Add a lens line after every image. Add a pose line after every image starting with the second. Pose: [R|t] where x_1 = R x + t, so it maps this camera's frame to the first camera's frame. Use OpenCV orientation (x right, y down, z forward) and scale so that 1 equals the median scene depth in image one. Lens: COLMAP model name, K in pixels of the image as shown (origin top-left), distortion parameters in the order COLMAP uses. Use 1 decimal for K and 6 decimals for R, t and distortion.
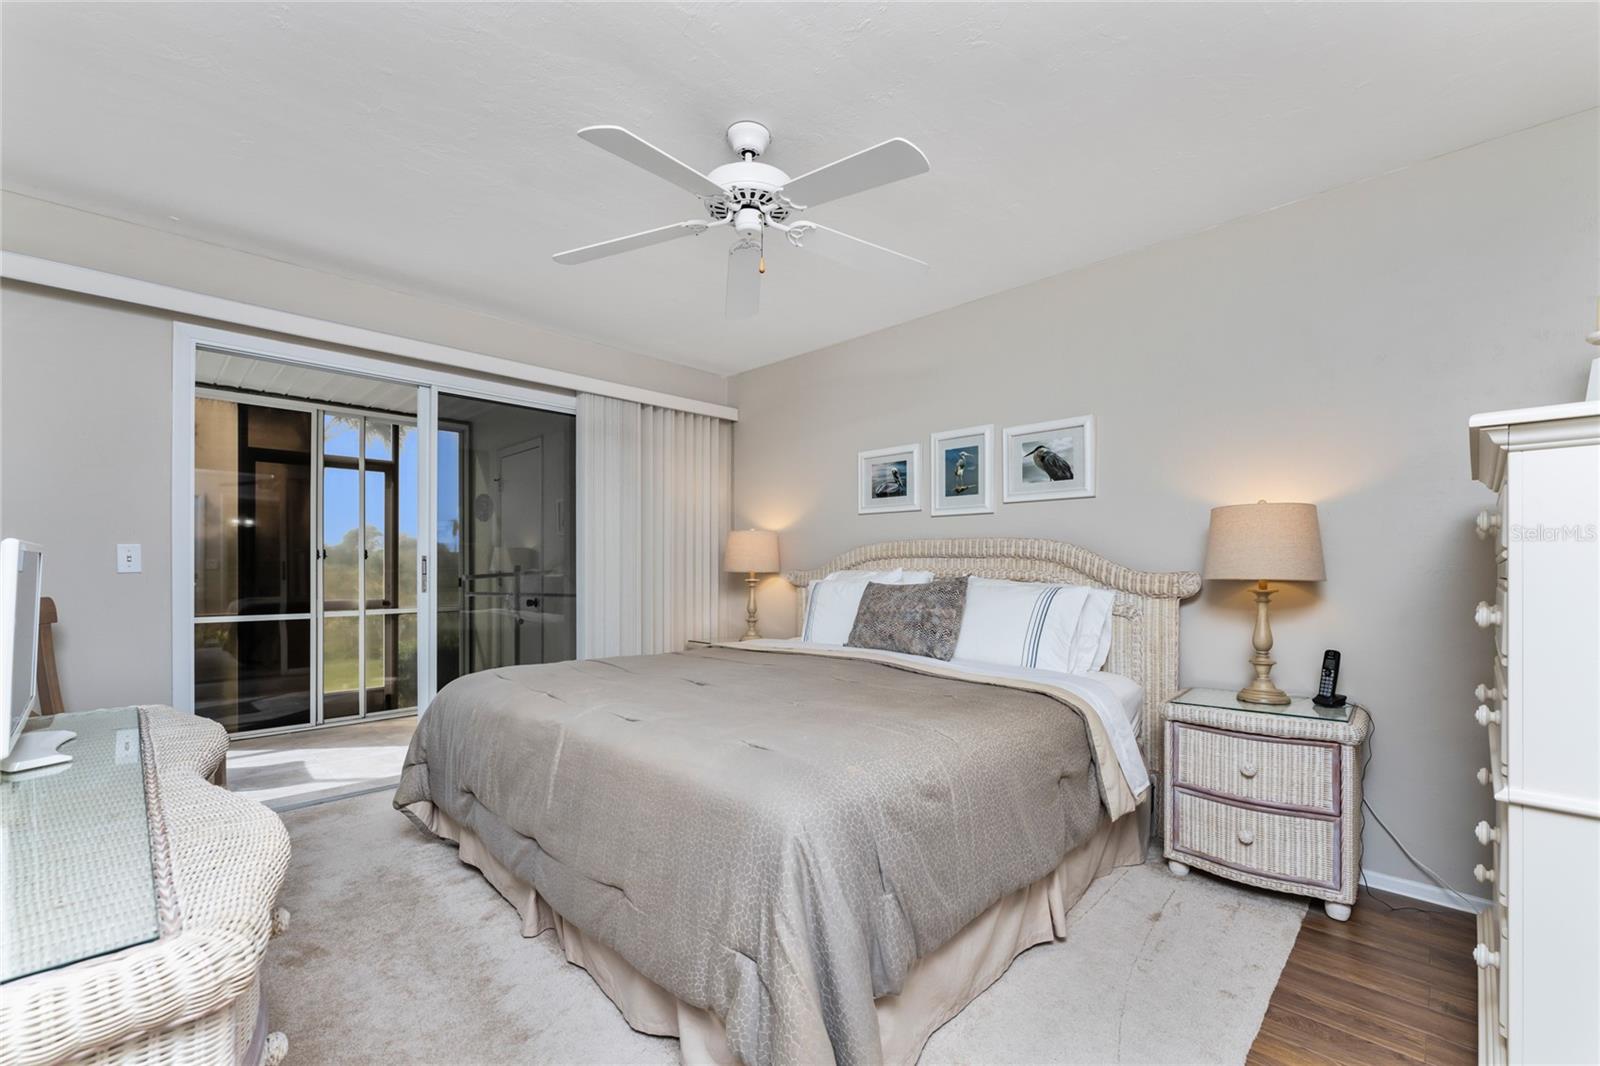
lens RADIAL K [[647.8, 0, 782.4], [0, 647.8, 558.6], [0, 0, 1]] dist [-0.005302, 0.000637]
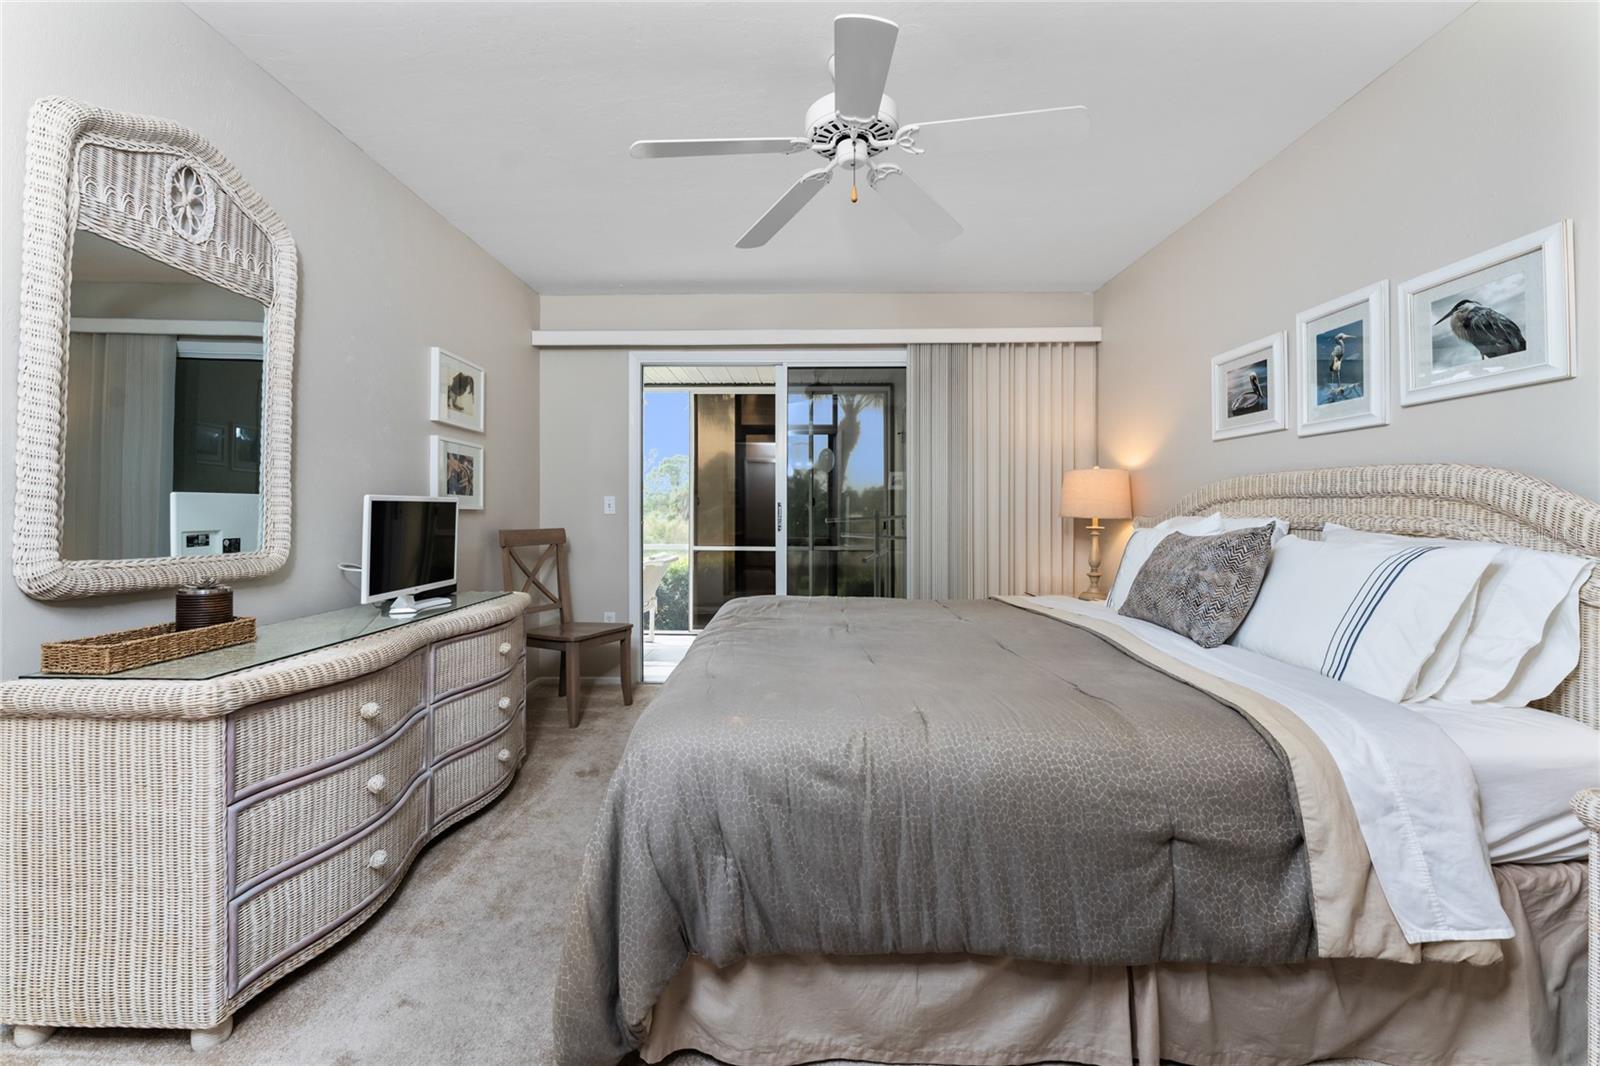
lens RADIAL K [[647.8, 0, 797.1], [0, 647.8, 505.8], [0, 0, 1]] dist [-0.005302, 0.000637]
pose [[0.699824, -0.005019, -0.714298, 0.370086], [0.006290, 0.999980, -0.000864, 0.003939], [0.714288, -0.003888, 0.699841, 0.168850]]
